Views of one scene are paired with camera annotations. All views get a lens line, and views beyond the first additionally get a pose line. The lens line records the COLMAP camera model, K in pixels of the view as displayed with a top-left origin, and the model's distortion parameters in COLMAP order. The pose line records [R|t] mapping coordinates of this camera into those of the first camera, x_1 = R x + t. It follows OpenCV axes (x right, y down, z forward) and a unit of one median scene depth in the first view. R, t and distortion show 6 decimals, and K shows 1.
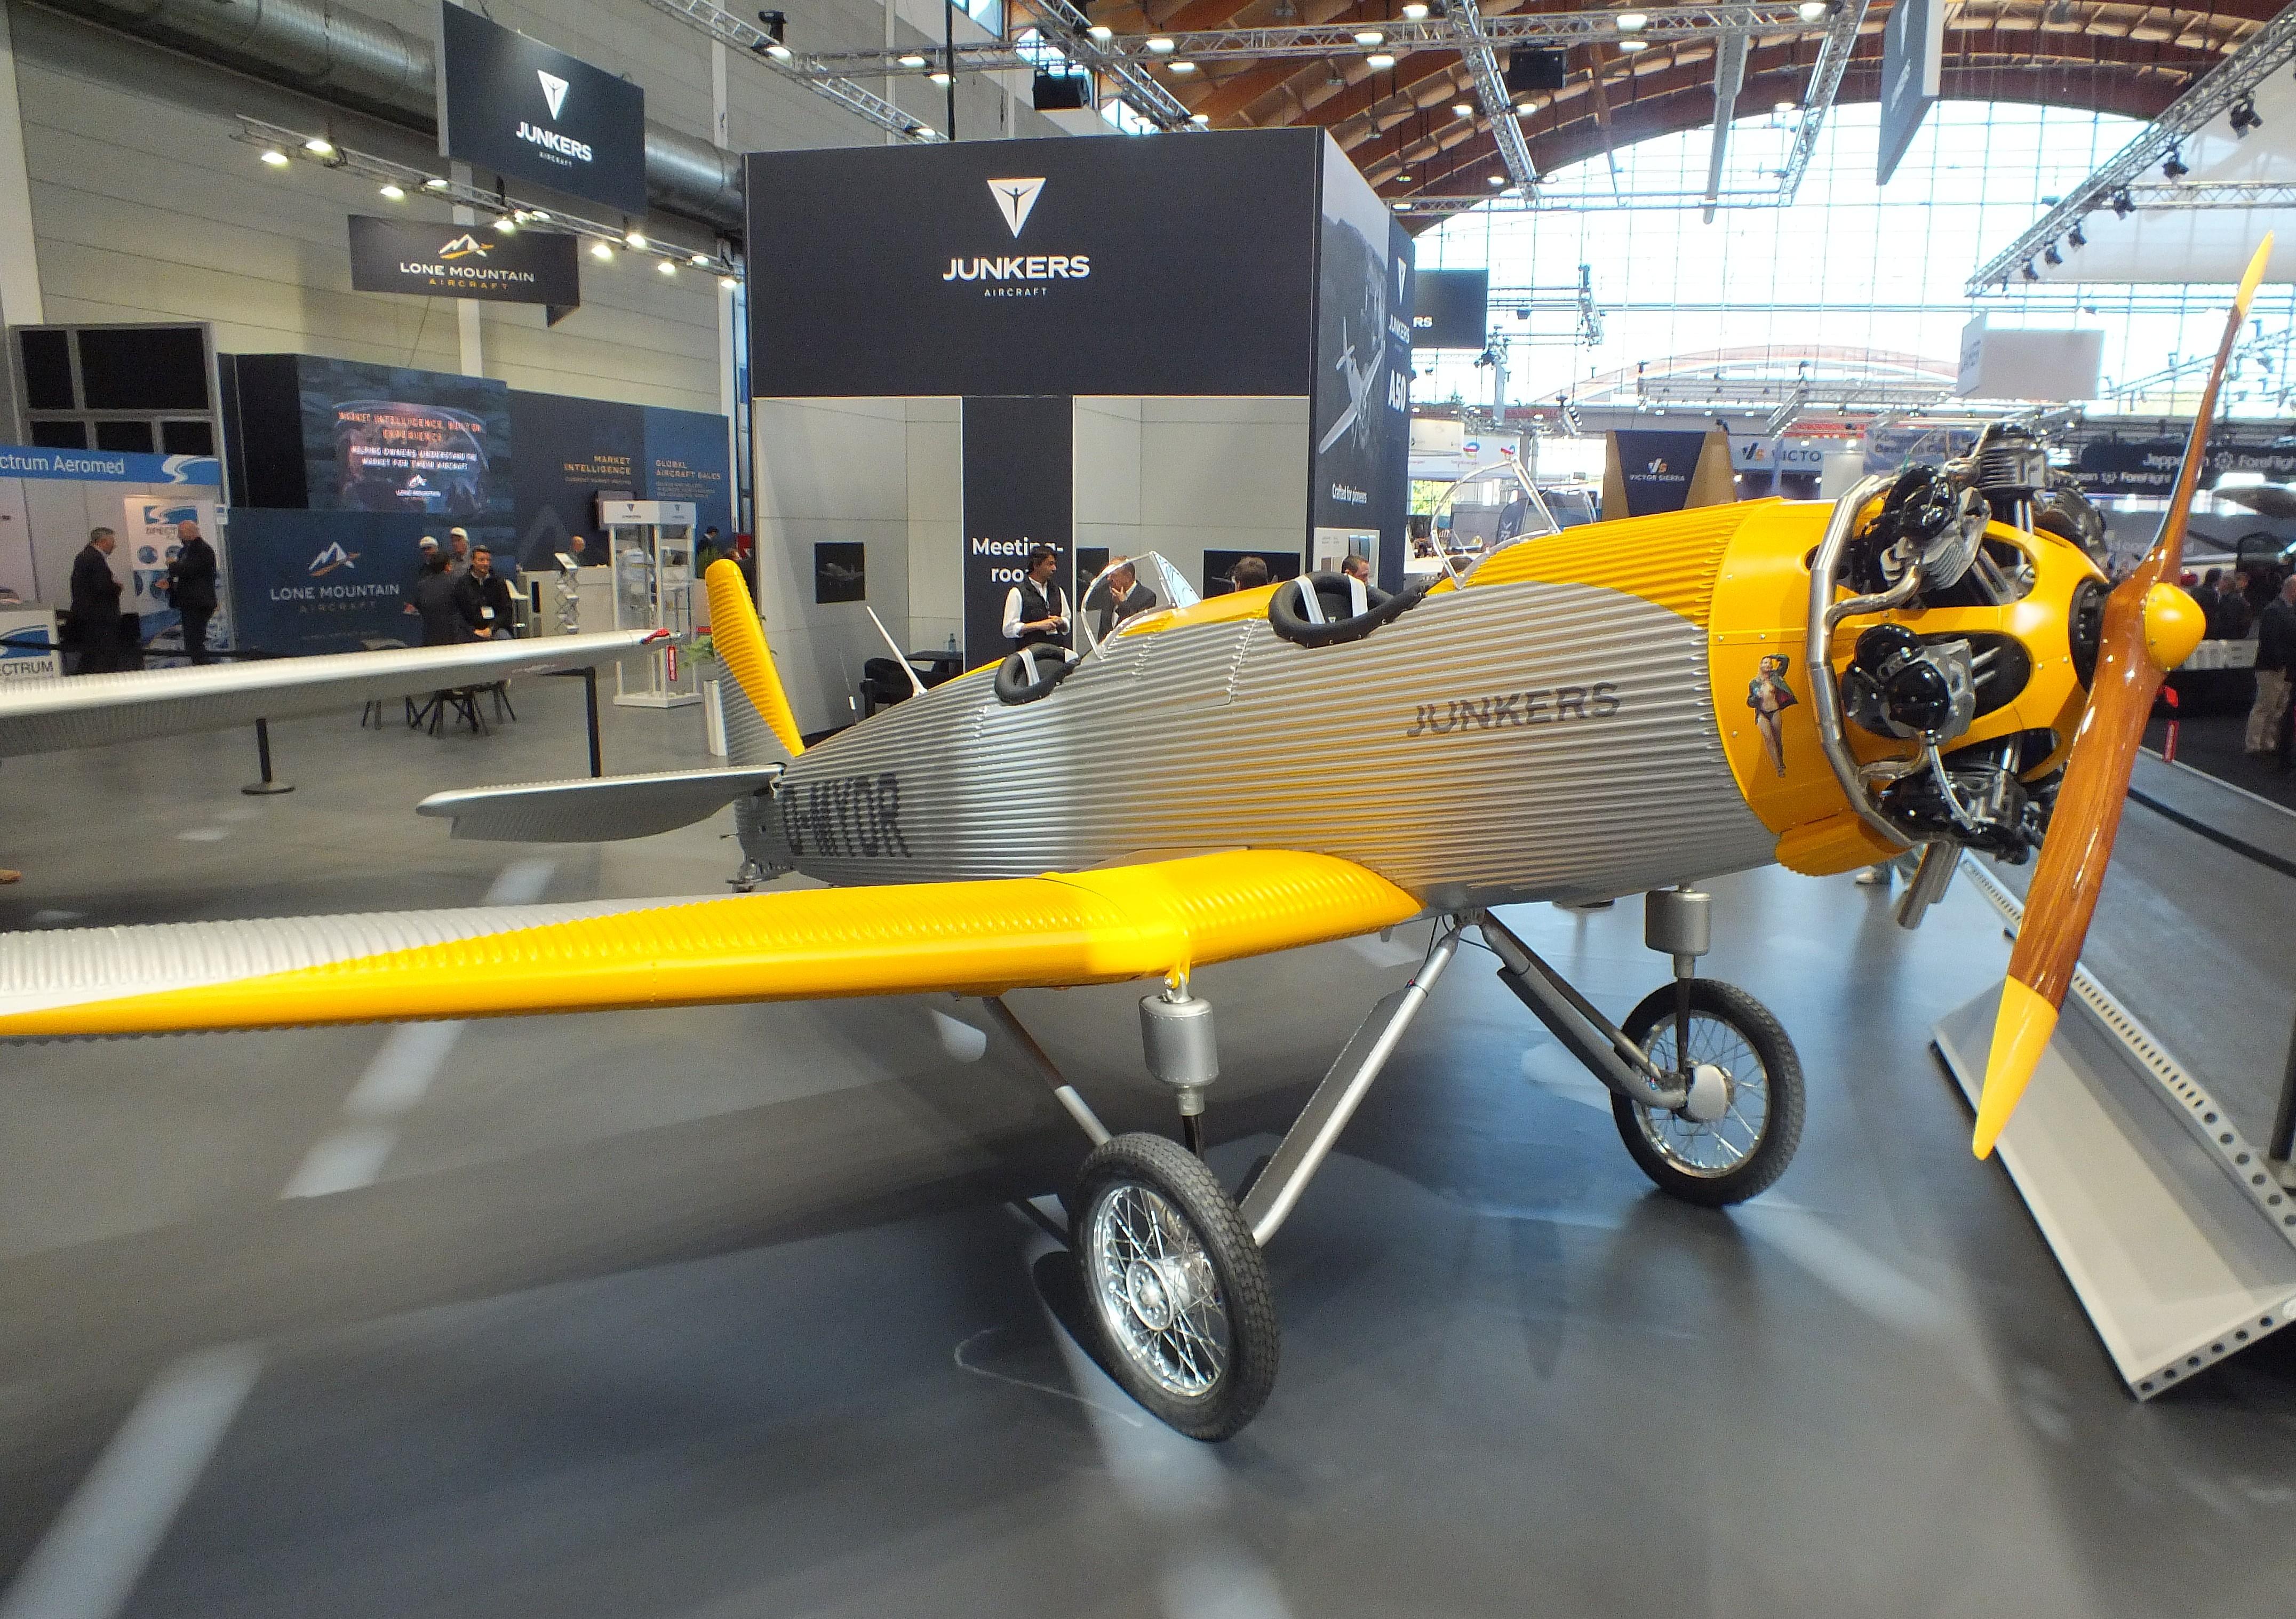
lens RADIAL K [[1663.3, 0, 1211.4], [0, 1663.3, 860.7], [0, 0, 1]] dist [-0.084822, 0.054750]
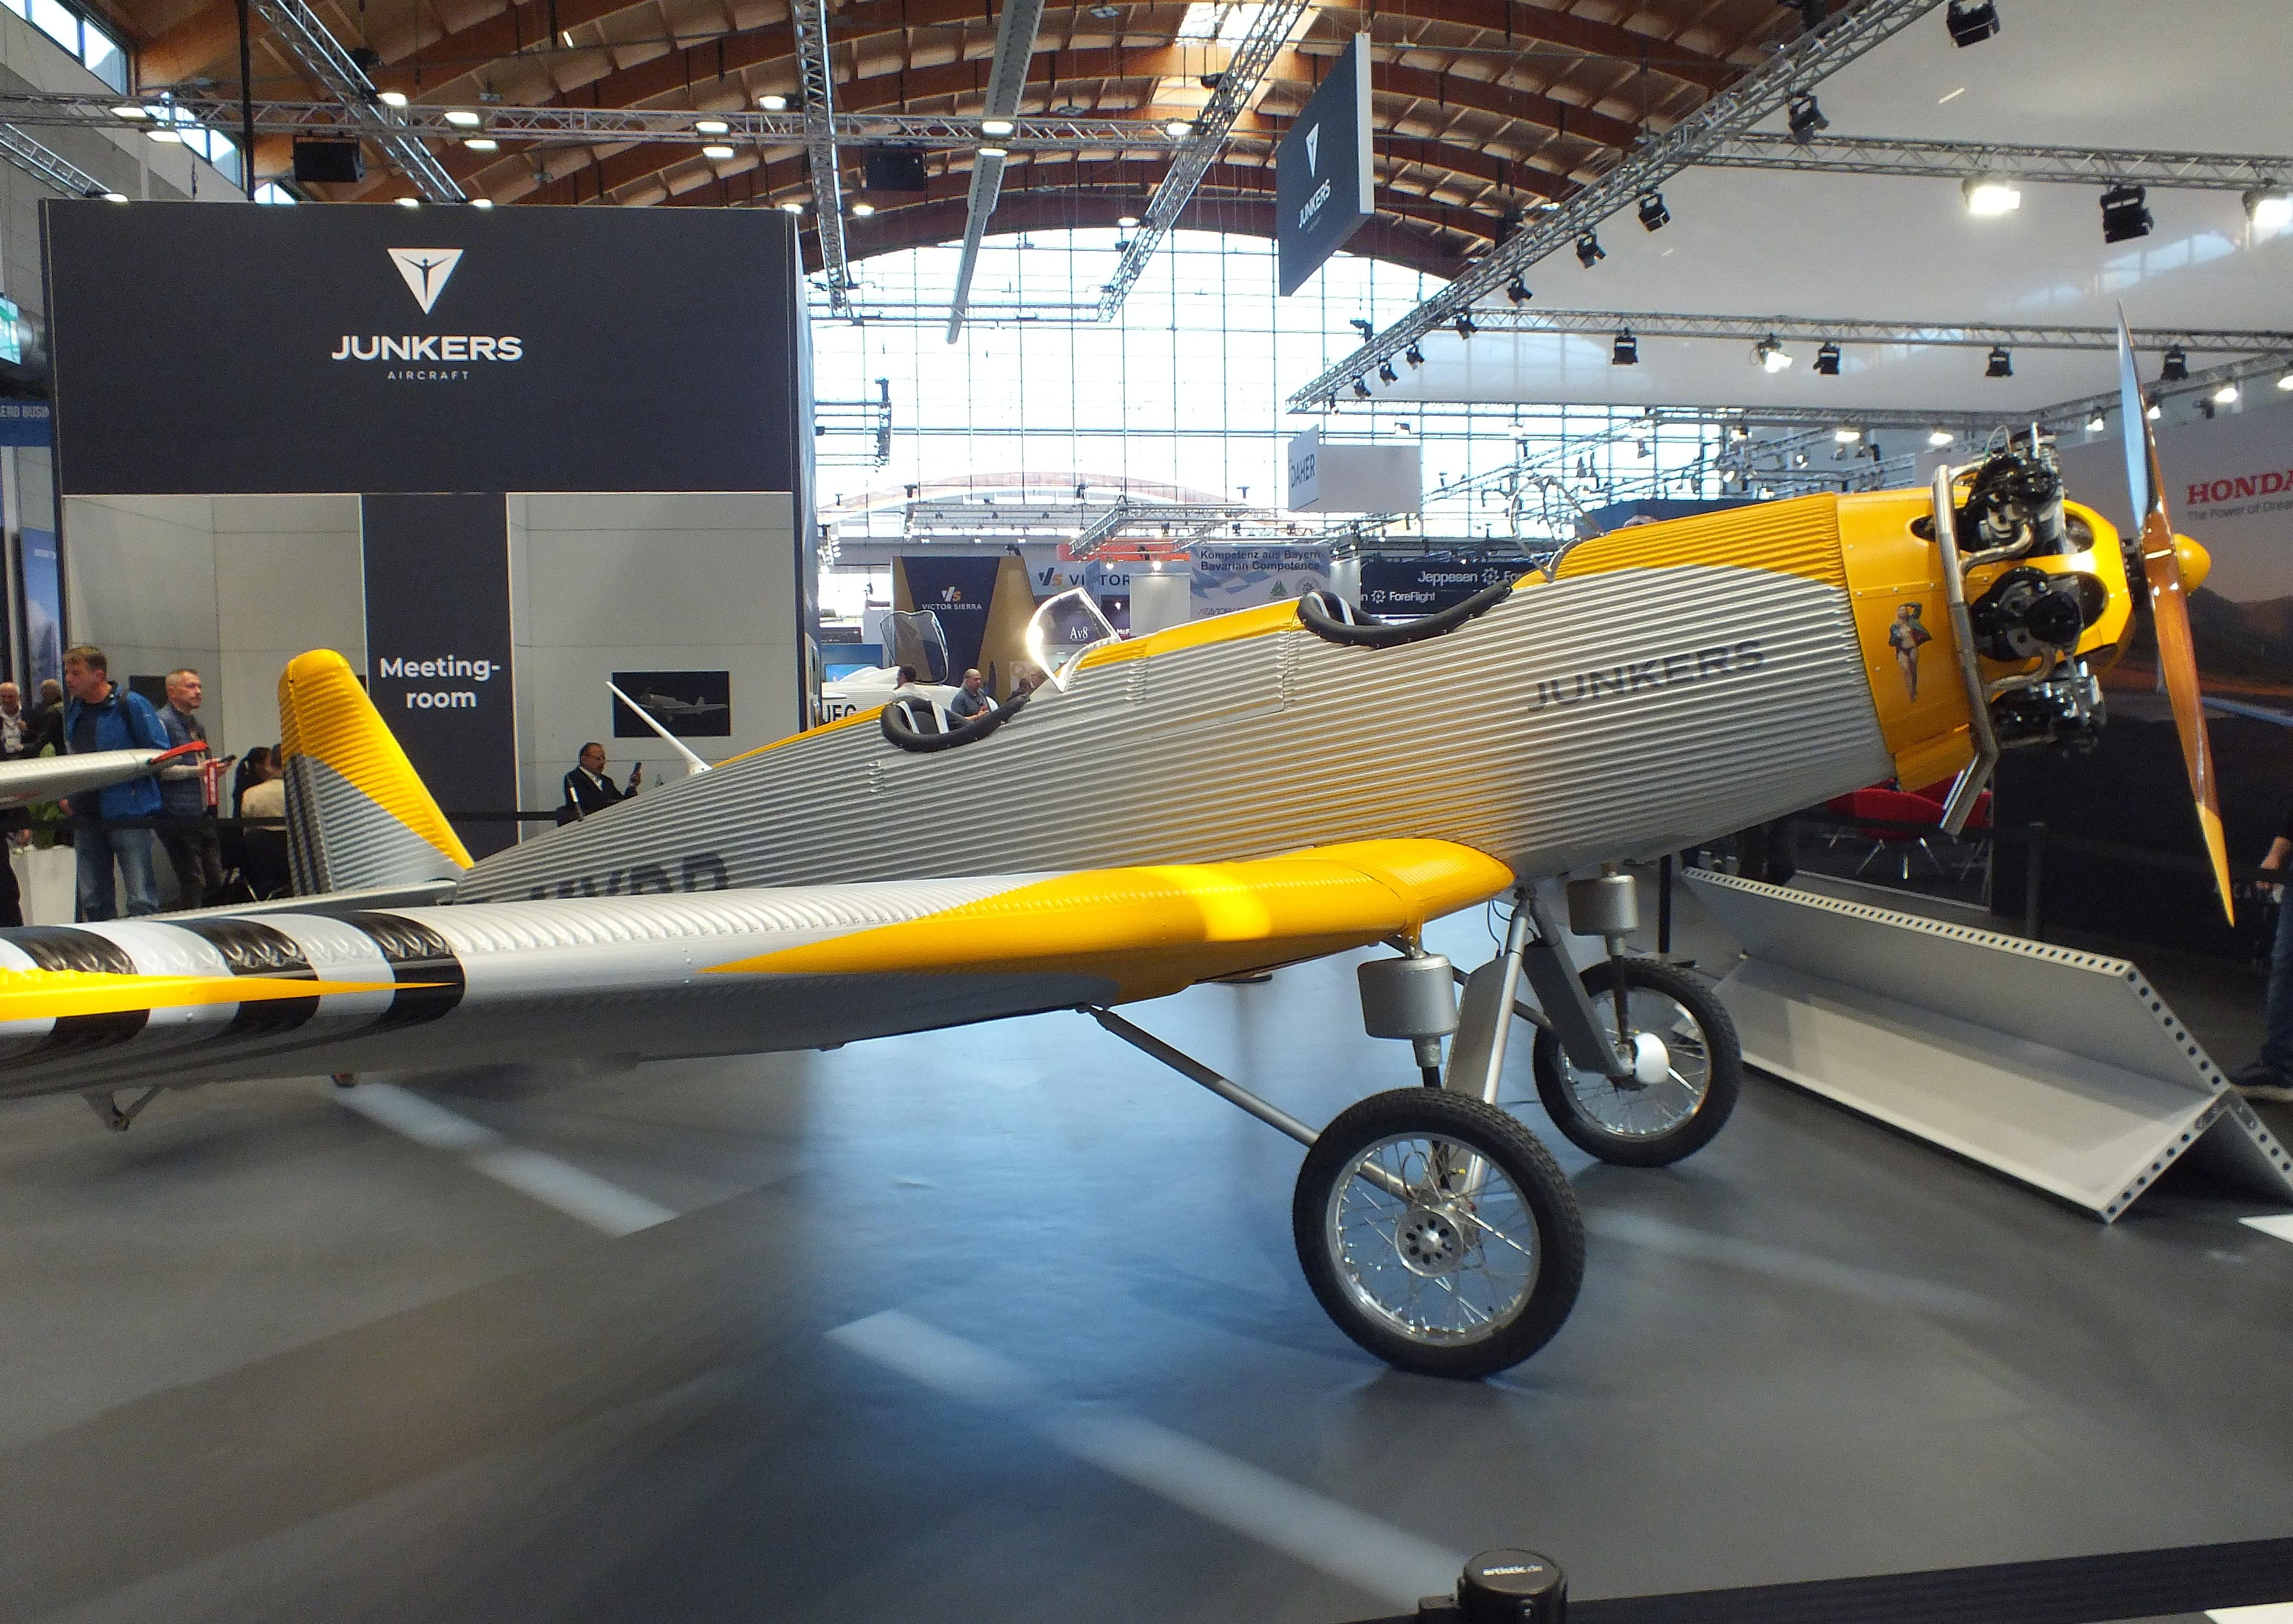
lens RADIAL K [[1918.6, 0, 1148.9], [0, 1918.6, 778.3], [0, 0, 1]] dist [-0.061538, -0.000393]
pose [[0.919918, -0.048612, 0.389087, -0.117789], [0.105208, 0.986501, -0.125489, 0.019785], [-0.377734, 0.156374, 0.912614, -0.013271]]
